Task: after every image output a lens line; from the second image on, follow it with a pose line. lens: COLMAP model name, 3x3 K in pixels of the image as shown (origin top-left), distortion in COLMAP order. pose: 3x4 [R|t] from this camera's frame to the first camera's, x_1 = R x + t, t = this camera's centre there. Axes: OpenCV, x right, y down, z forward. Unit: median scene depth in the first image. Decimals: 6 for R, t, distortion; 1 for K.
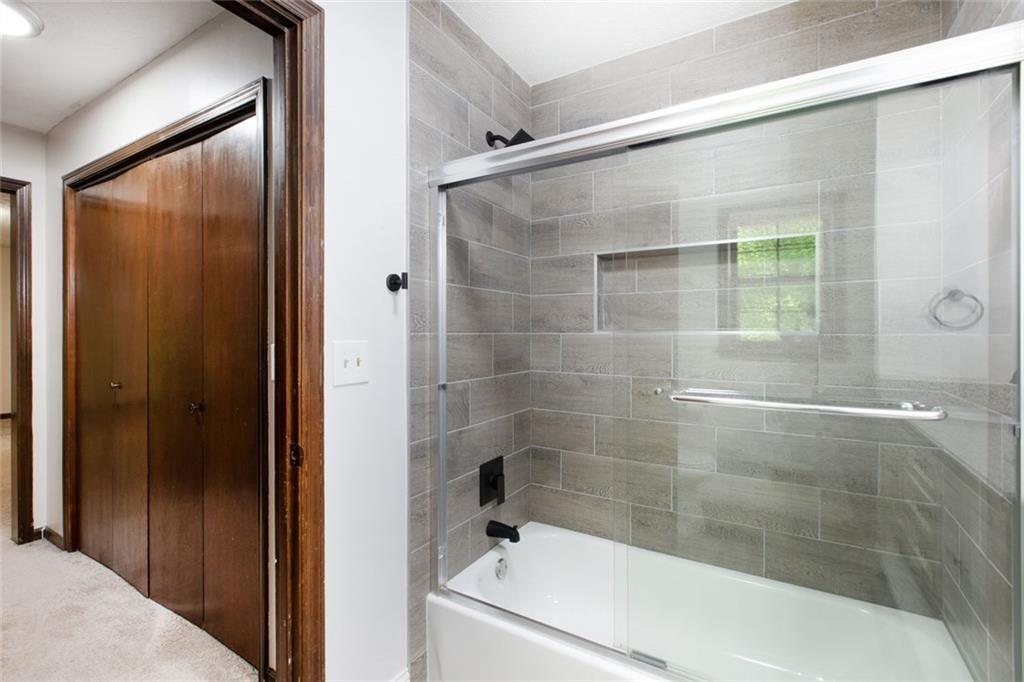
lens RADIAL K [[464.0, 0, 512.7], [0, 464.0, 335.3], [0, 0, 1]] dist [0.002234, -0.000076]
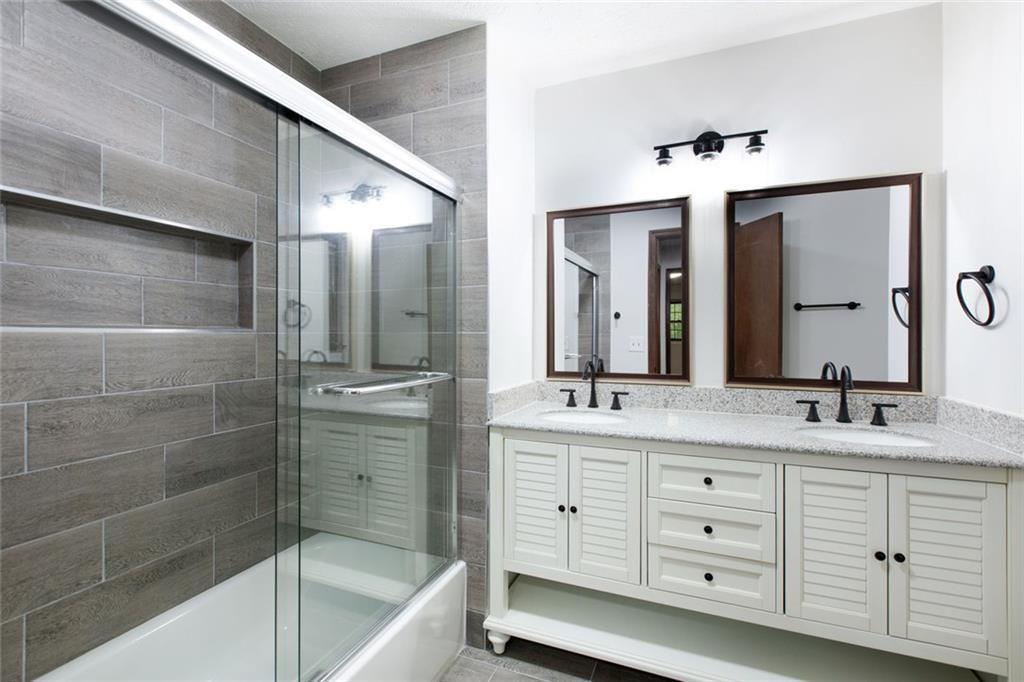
lens RADIAL K [[464.0, 0, 511.7], [0, 464.0, 336.8], [0, 0, 1]] dist [0.002234, -0.000076]
pose [[-0.157003, -0.003090, 0.987593, -0.457230], [0.006532, 0.999970, 0.004167, 0.005545], [-0.987577, 0.007105, -0.156978, 0.494213]]
